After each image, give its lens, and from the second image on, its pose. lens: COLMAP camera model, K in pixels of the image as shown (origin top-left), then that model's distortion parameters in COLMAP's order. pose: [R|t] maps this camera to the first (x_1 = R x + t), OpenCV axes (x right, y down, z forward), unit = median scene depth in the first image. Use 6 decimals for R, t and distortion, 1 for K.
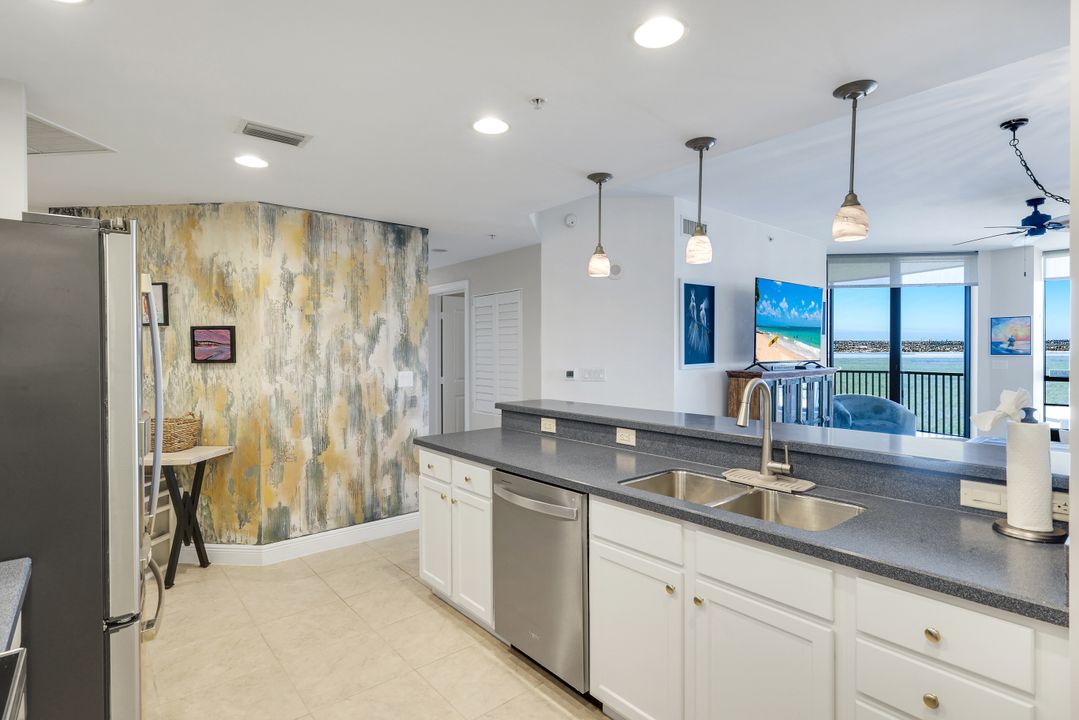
lens RADIAL K [[531.9, 0, 539.0], [0, 531.9, 355.9], [0, 0, 1]] dist [0.001045, 0.000575]
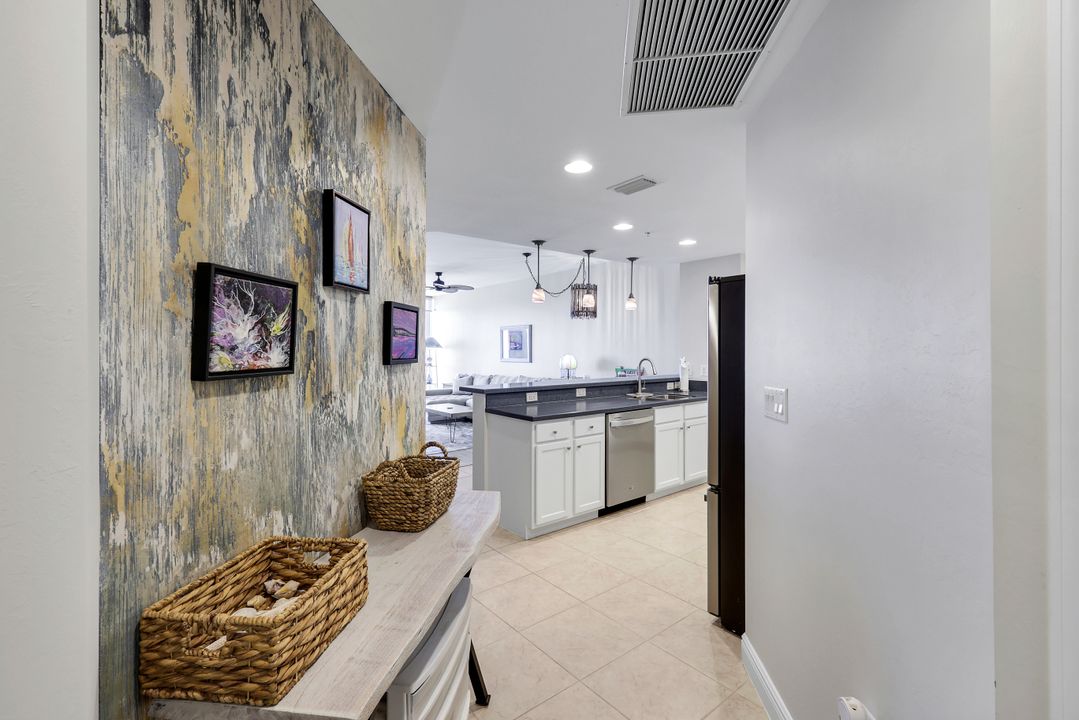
lens RADIAL K [[478.2, 0, 536.5], [0, 478.2, 349.8], [0, 0, 1]] dist [0.000820, -0.004666]
pose [[0.030873, 0.001639, 0.999522, -1.099059], [0.009467, 0.999953, -0.001933, -0.000114], [-0.999478, 0.009522, 0.030856, 0.776688]]
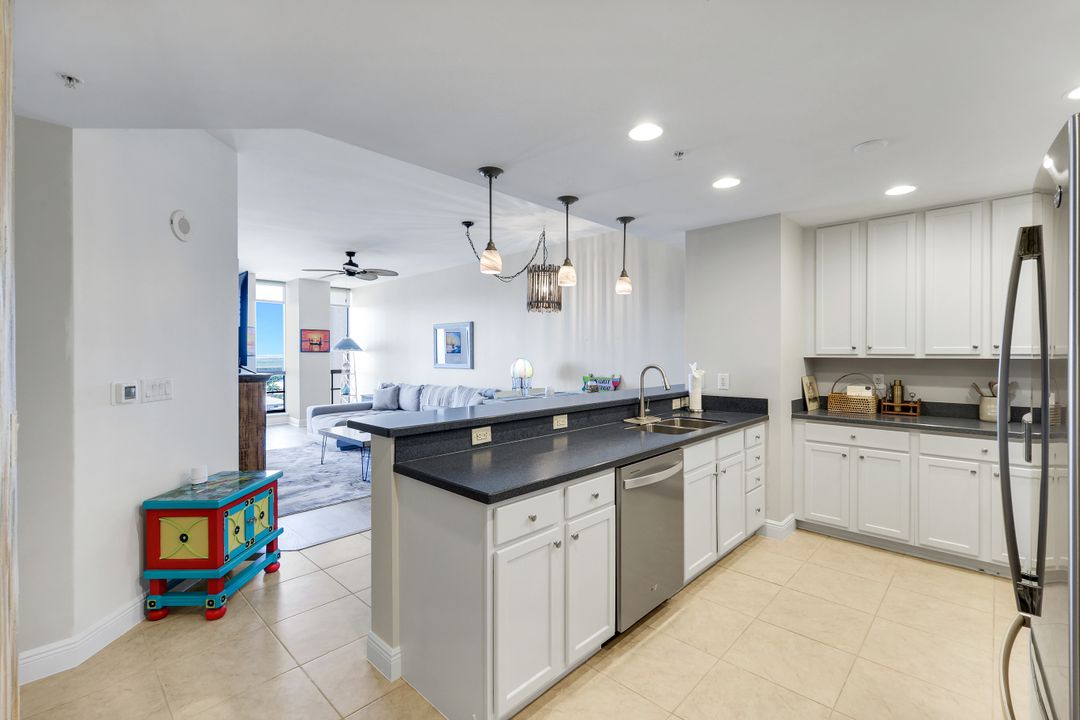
lens RADIAL K [[478.7, 0, 539.5], [0, 478.7, 353.4], [0, 0, 1]] dist [0.000820, -0.004666]
pose [[-0.103202, 0.001201, 0.994660, -0.623994], [0.012505, 0.999922, 0.000090, -0.000413], [-0.994582, 0.012448, -0.103209, 0.810447]]
